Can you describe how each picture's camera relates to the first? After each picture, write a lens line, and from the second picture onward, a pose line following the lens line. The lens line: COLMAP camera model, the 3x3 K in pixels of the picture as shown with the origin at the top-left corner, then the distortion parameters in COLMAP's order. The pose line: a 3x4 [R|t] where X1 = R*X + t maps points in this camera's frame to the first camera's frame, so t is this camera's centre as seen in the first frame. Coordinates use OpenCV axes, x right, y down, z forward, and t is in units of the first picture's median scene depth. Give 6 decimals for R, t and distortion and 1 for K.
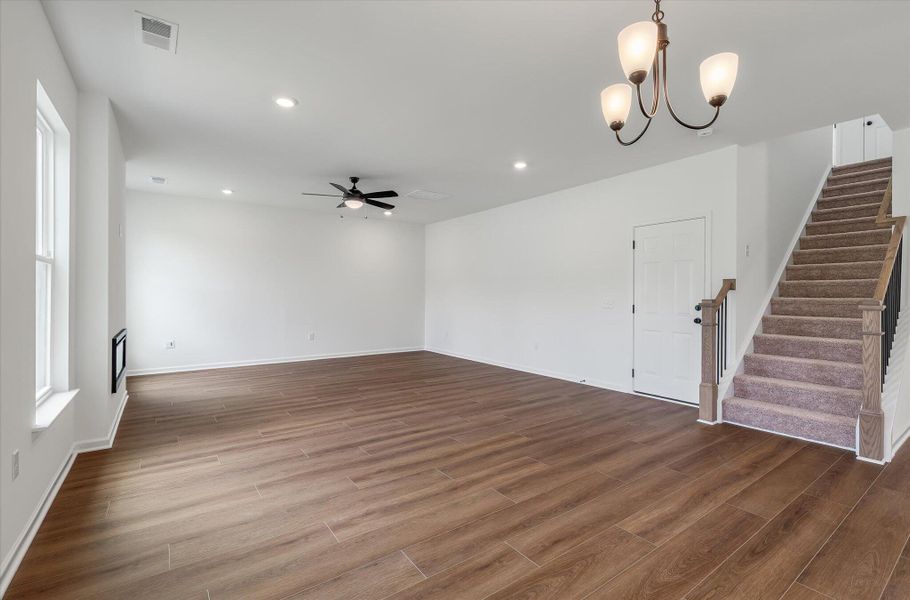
lens RADIAL K [[408.2, 0, 455.0], [0, 408.2, 300.0], [0, 0, 1]] dist [0.000678, 0.000318]
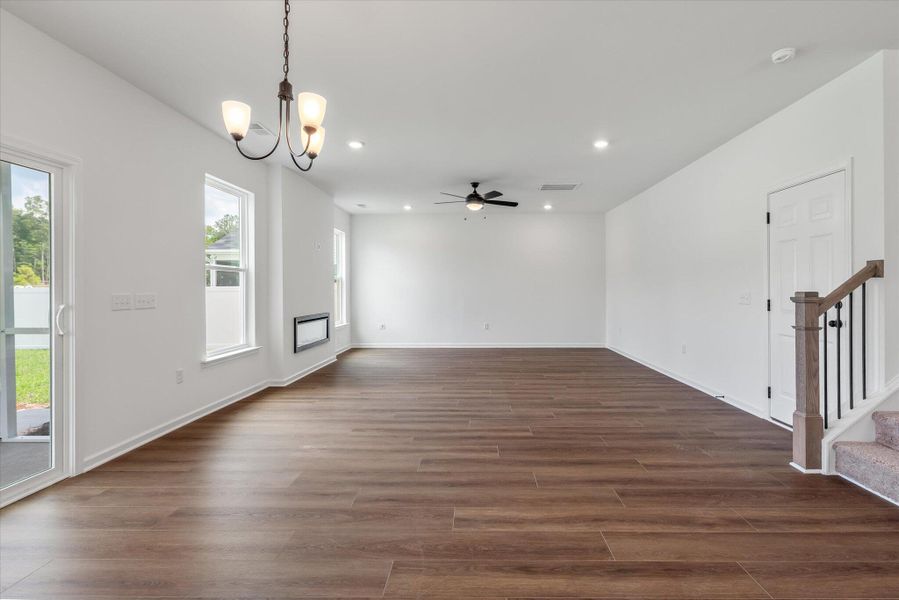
lens RADIAL K [[431.1, 0, 474.9], [0, 431.1, 289.0], [0, 0, 1]] dist [0.000716, 0.000025]
pose [[0.805541, -0.005531, -0.592515, 0.697847], [-0.001388, 0.999936, -0.011222, 0.003559], [0.592539, 0.009862, 0.805481, 0.088443]]
